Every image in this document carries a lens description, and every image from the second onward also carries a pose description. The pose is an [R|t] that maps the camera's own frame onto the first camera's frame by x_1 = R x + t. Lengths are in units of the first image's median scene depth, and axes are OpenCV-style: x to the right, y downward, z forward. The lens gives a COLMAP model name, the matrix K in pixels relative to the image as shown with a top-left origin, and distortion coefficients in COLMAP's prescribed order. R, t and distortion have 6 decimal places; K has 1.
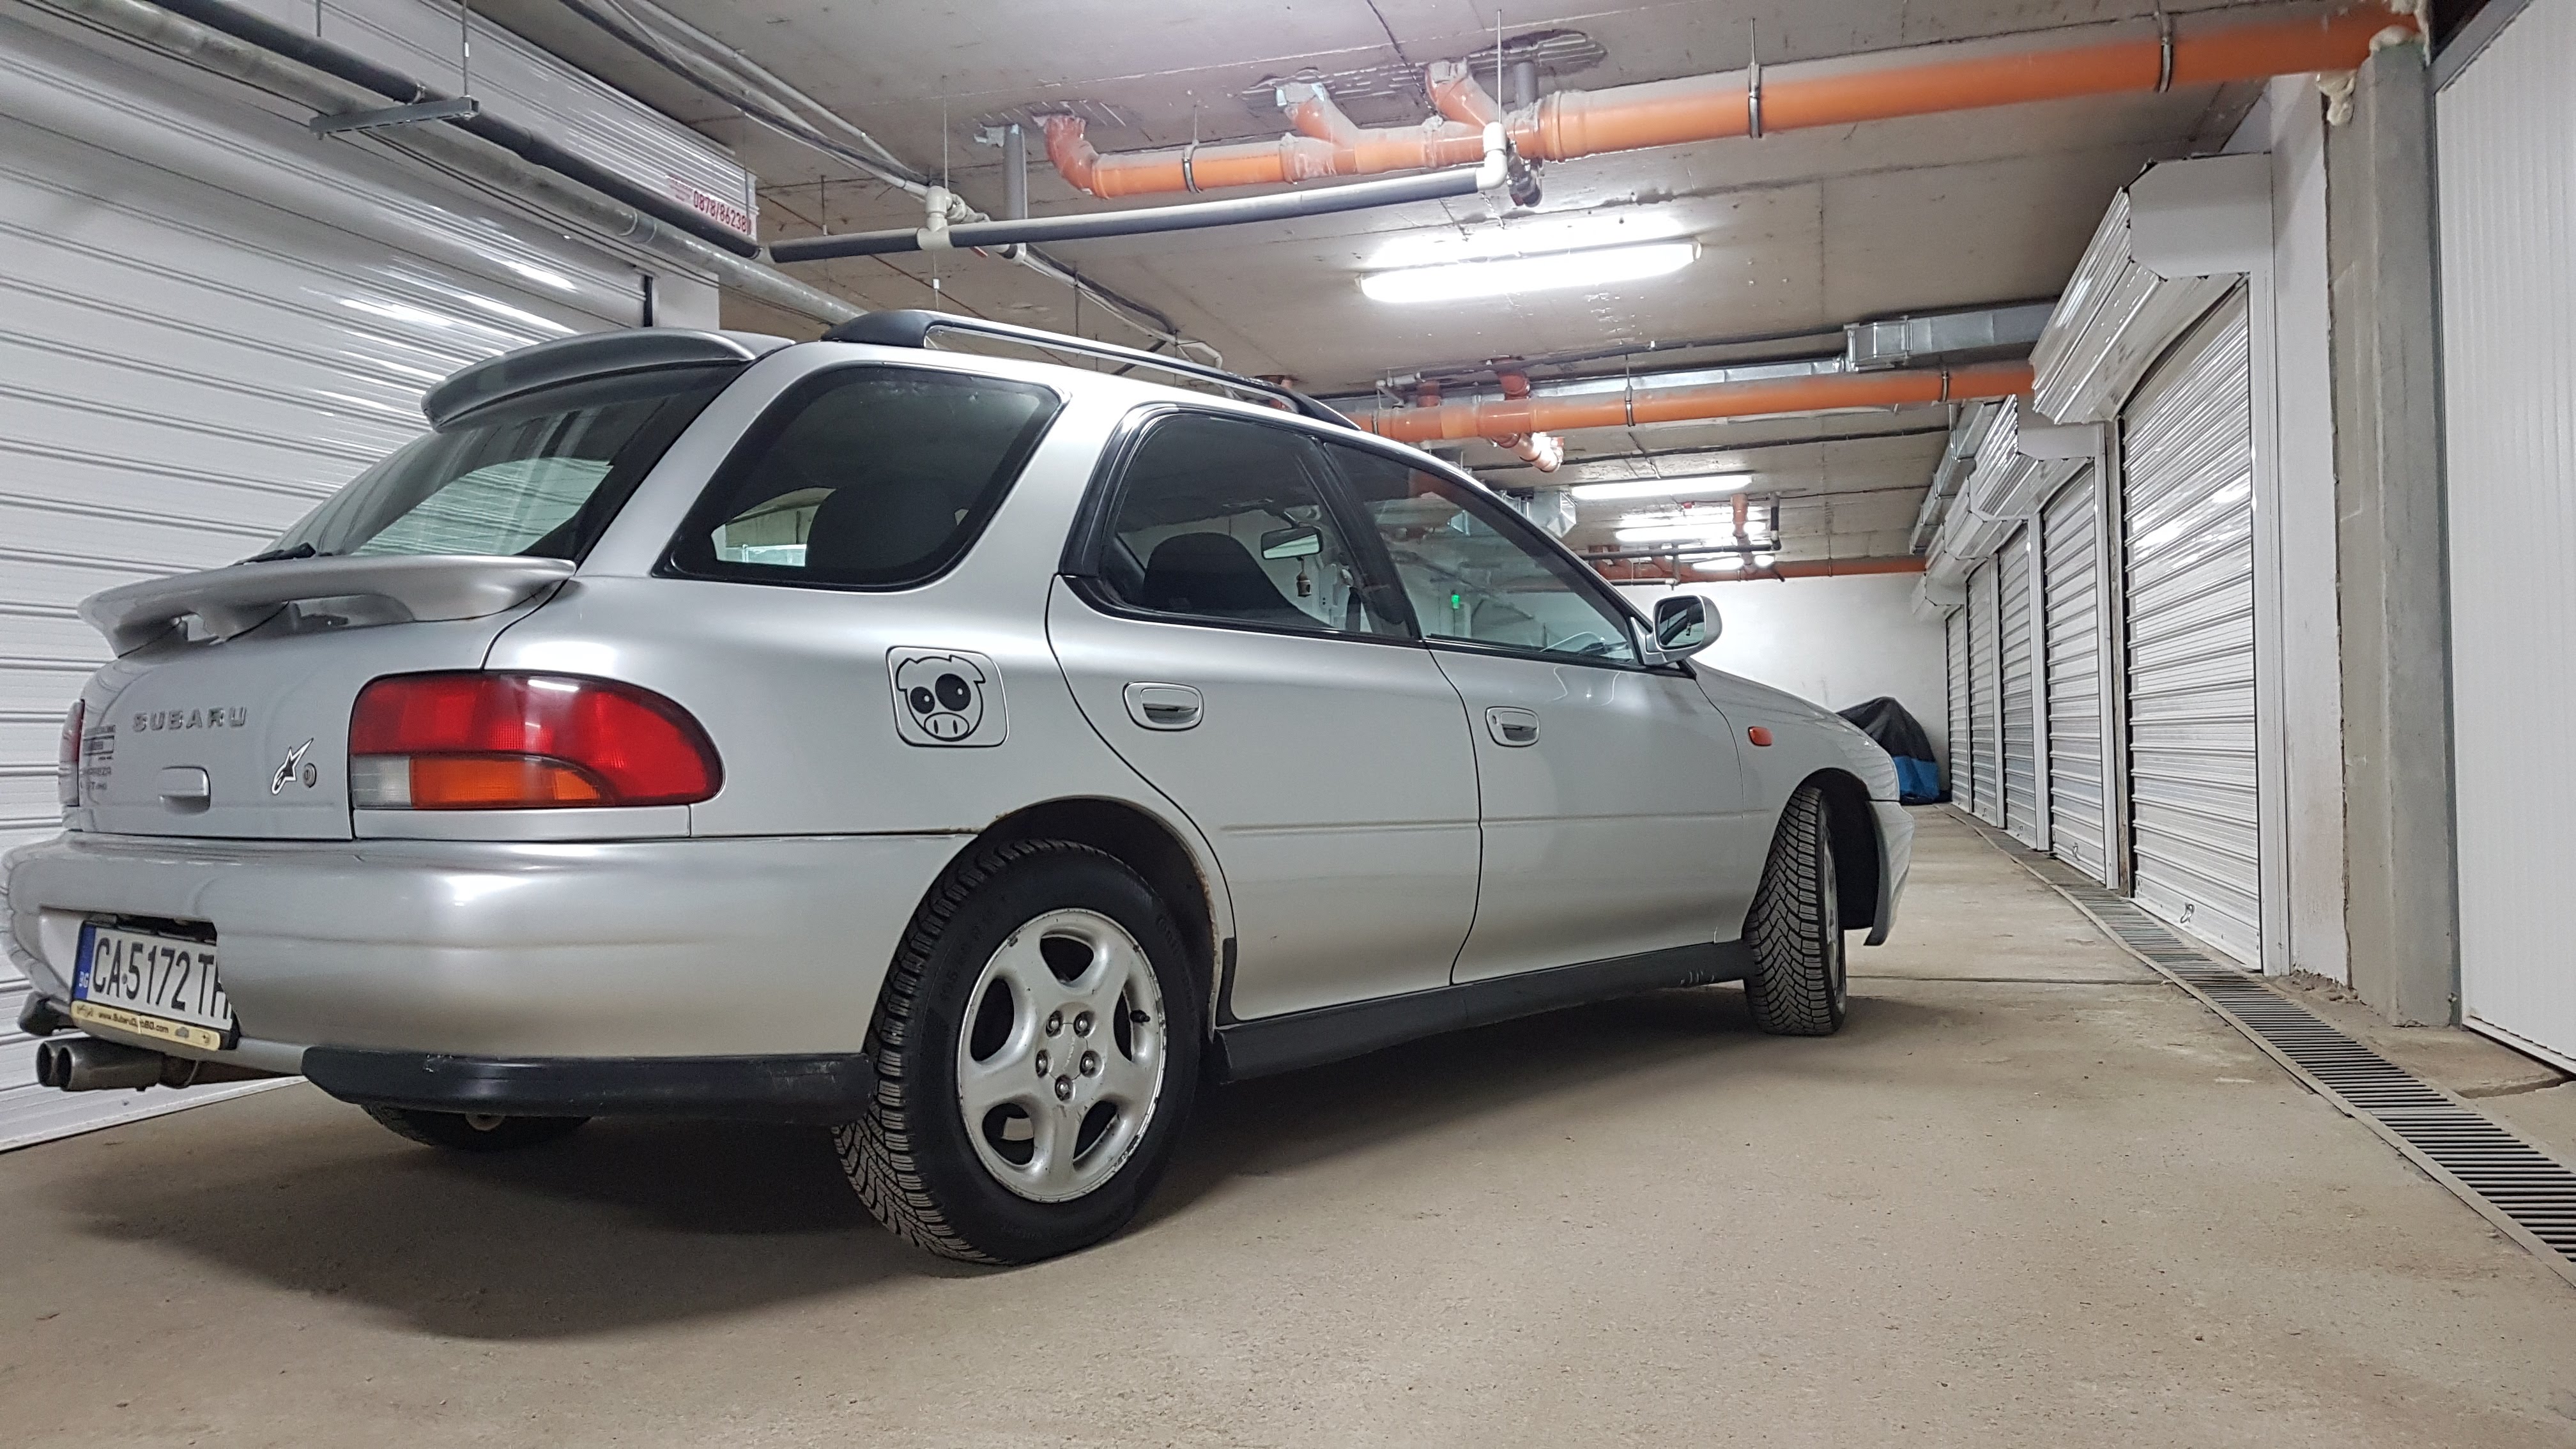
lens RADIAL K [[2014.7, 0, 1288.0], [0, 2014.7, 724.5], [0, 0, 1]] dist [0.032715, -0.000168]
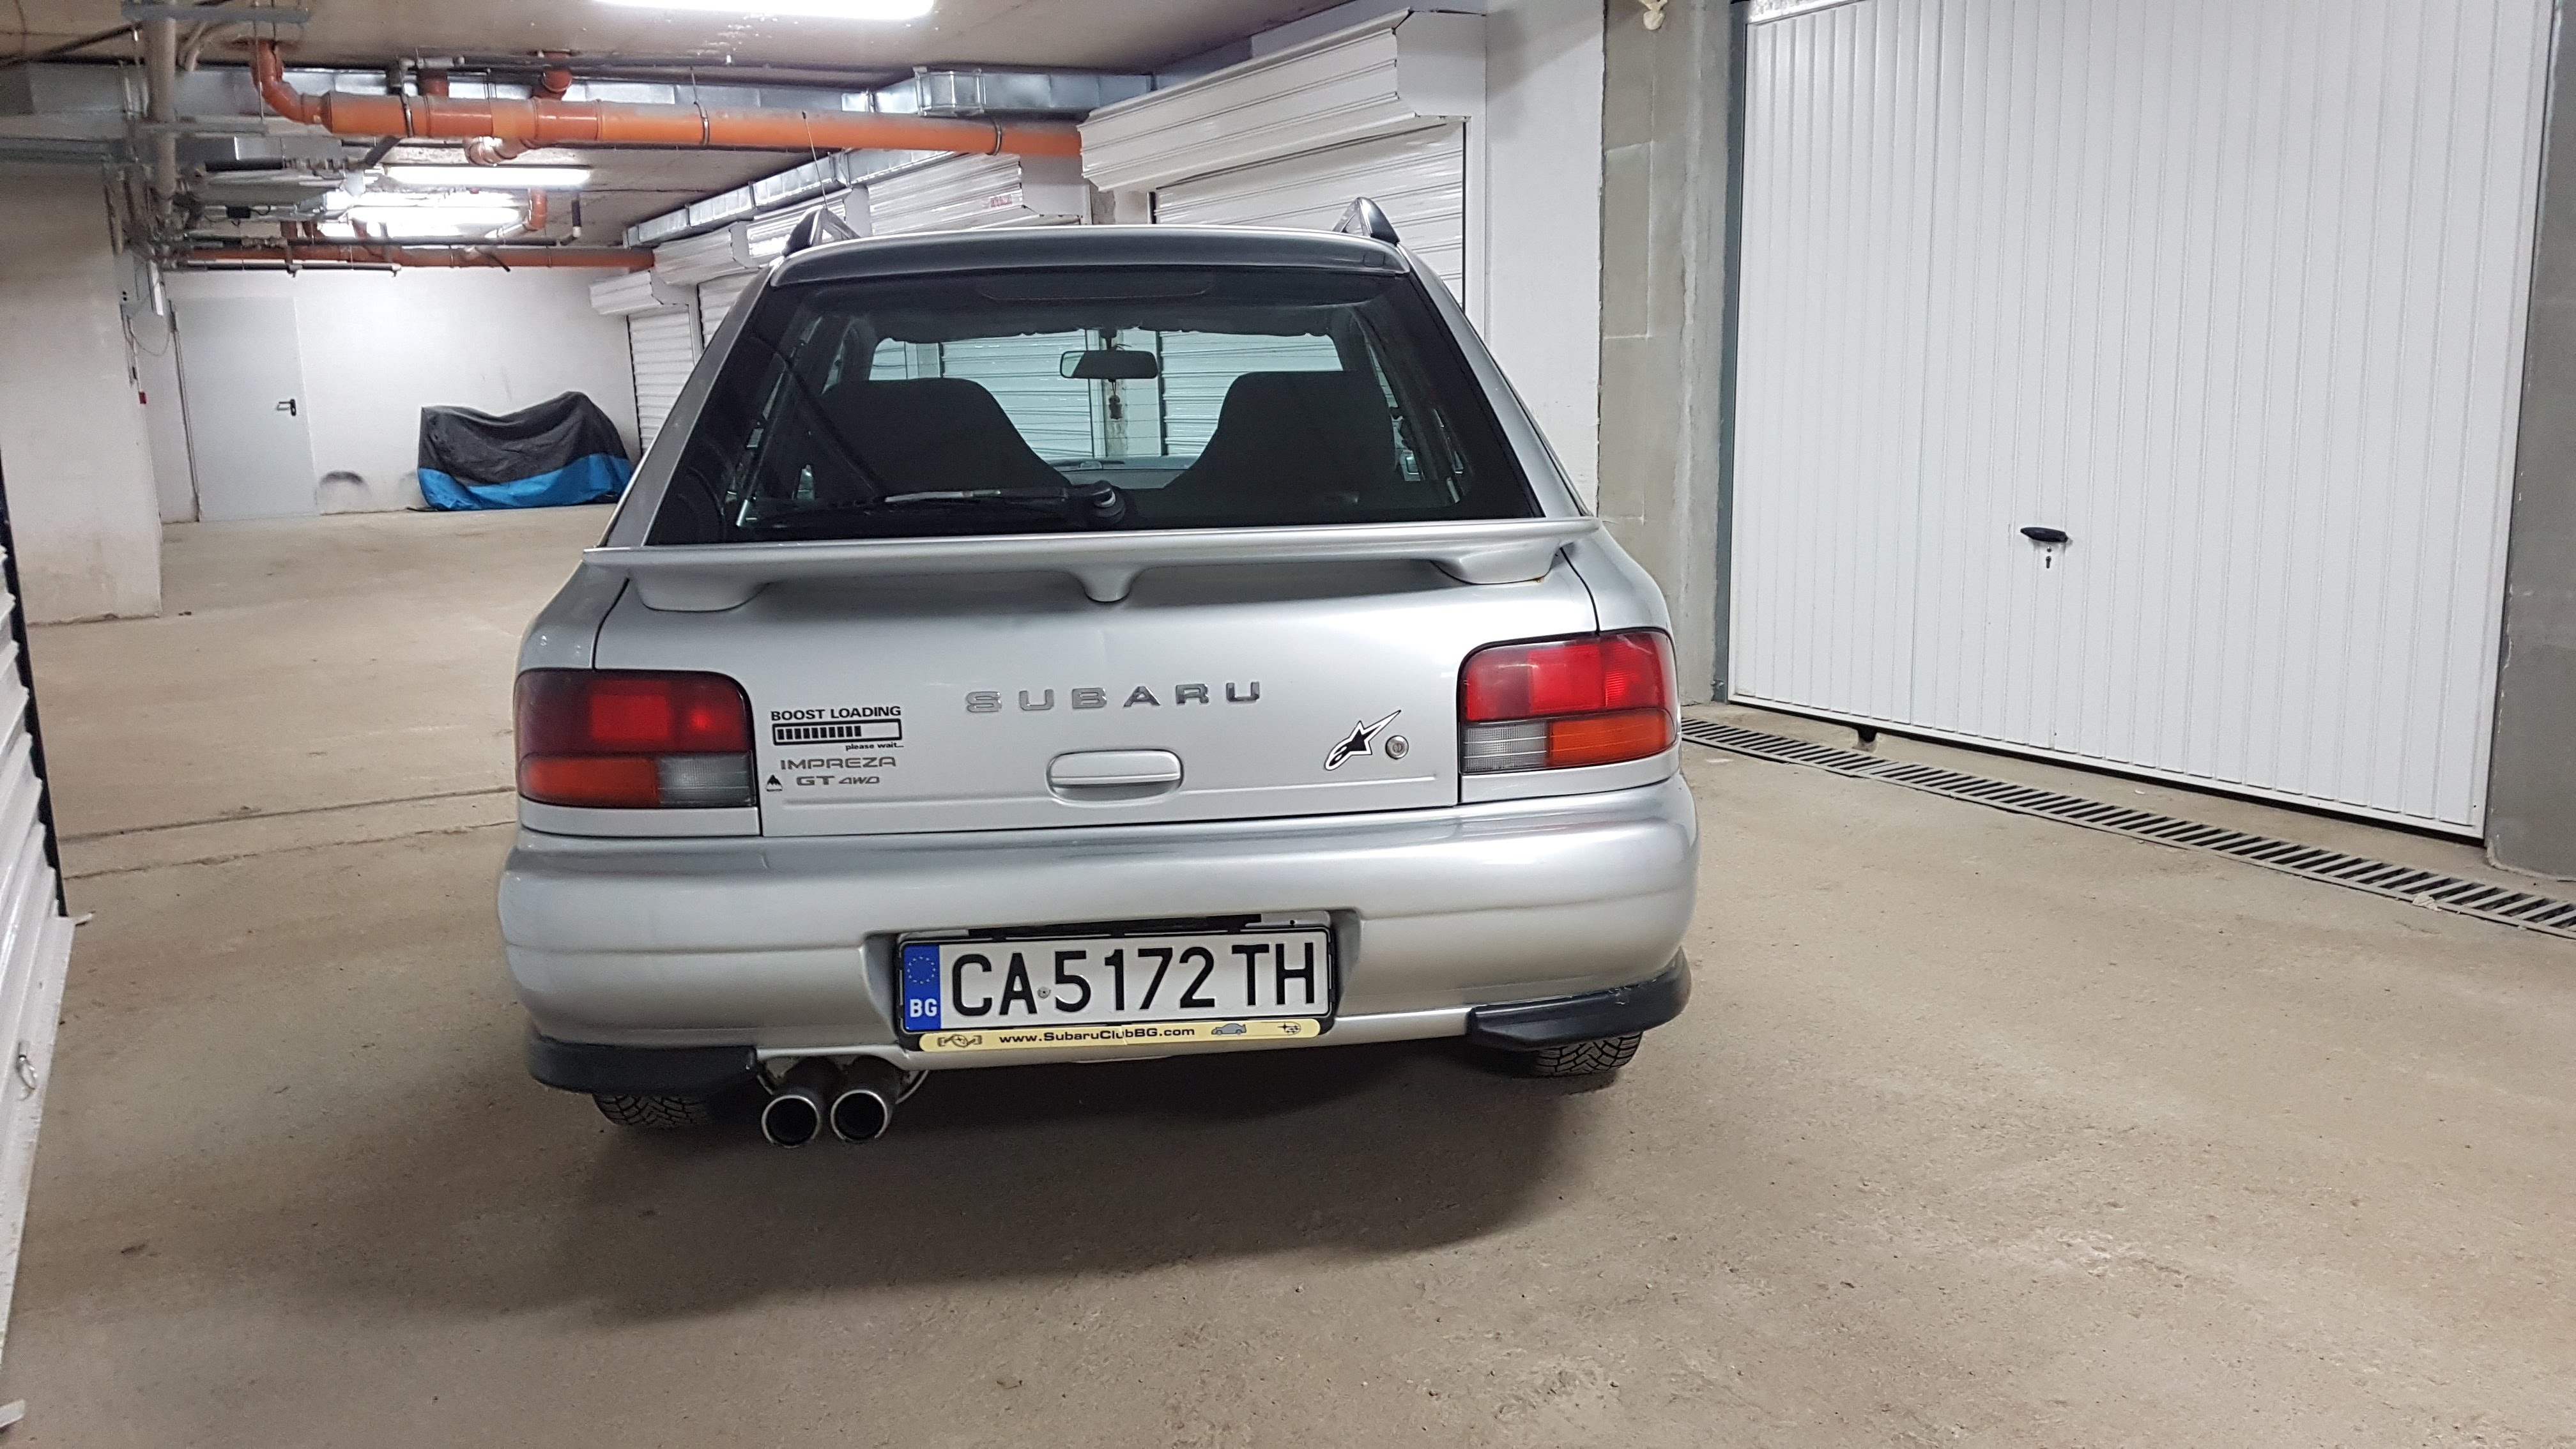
lens RADIAL K [[1950.6, 0, 1288.0], [0, 1950.6, 724.5], [0, 0, 1]] dist [0.436370, -0.864952]
pose [[0.713364, -0.123193, 0.689881, -1.068248], [0.006292, 0.985514, 0.169478, -0.134801], [-0.700766, -0.116559, 0.703805, 0.330563]]
